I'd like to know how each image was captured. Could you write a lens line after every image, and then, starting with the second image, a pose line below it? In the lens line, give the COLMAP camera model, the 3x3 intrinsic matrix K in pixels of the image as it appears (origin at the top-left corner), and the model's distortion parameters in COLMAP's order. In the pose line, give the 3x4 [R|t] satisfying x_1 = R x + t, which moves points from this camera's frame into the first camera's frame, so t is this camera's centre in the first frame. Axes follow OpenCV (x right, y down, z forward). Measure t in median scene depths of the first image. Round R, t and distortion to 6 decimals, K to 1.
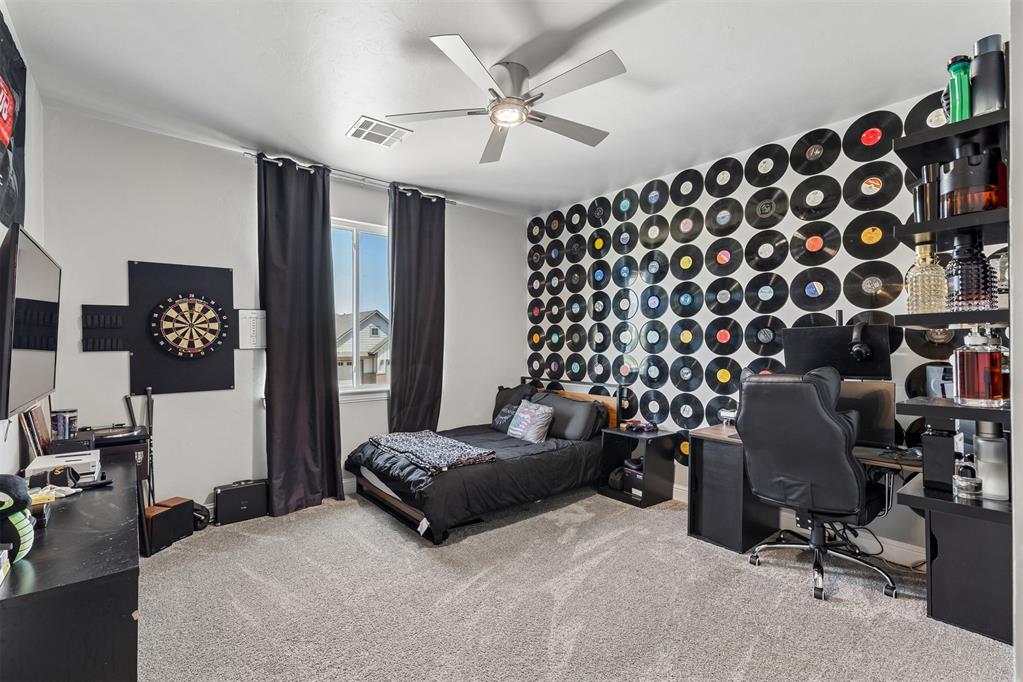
lens RADIAL K [[462.0, 0, 518.9], [0, 462.0, 342.2], [0, 0, 1]] dist [-0.001427, -0.000832]
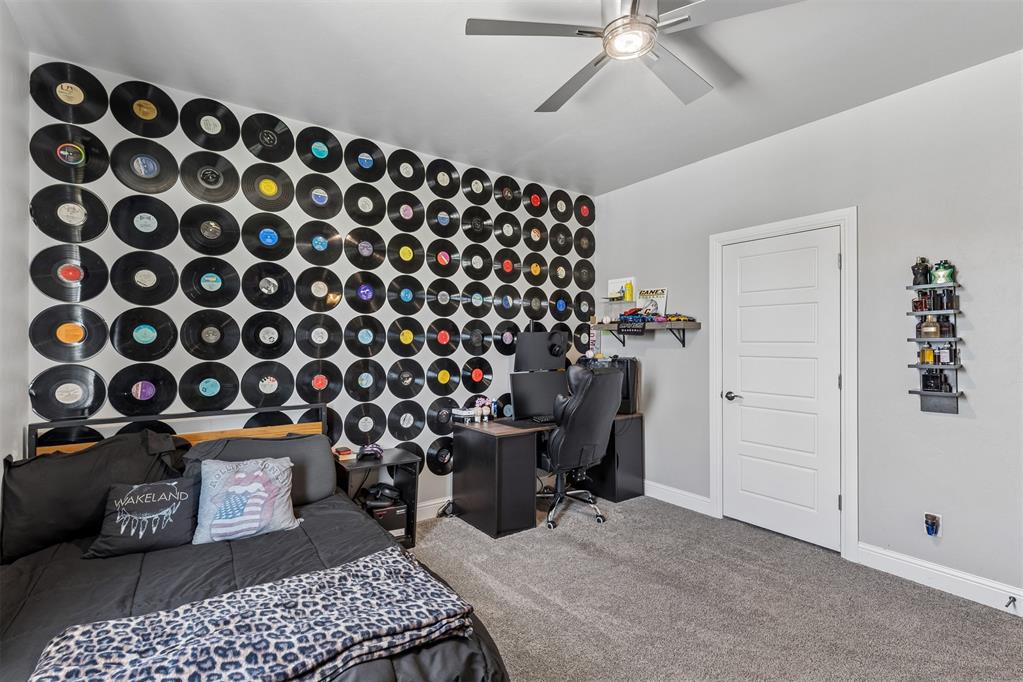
lens RADIAL K [[462.0, 0, 518.8], [0, 462.0, 339.5], [0, 0, 1]] dist [-0.001427, -0.000832]
pose [[0.080905, -0.007354, 0.996695, -0.440888], [-0.016414, 0.999827, 0.008710, -0.016100], [-0.996587, -0.017064, 0.080770, 0.617850]]
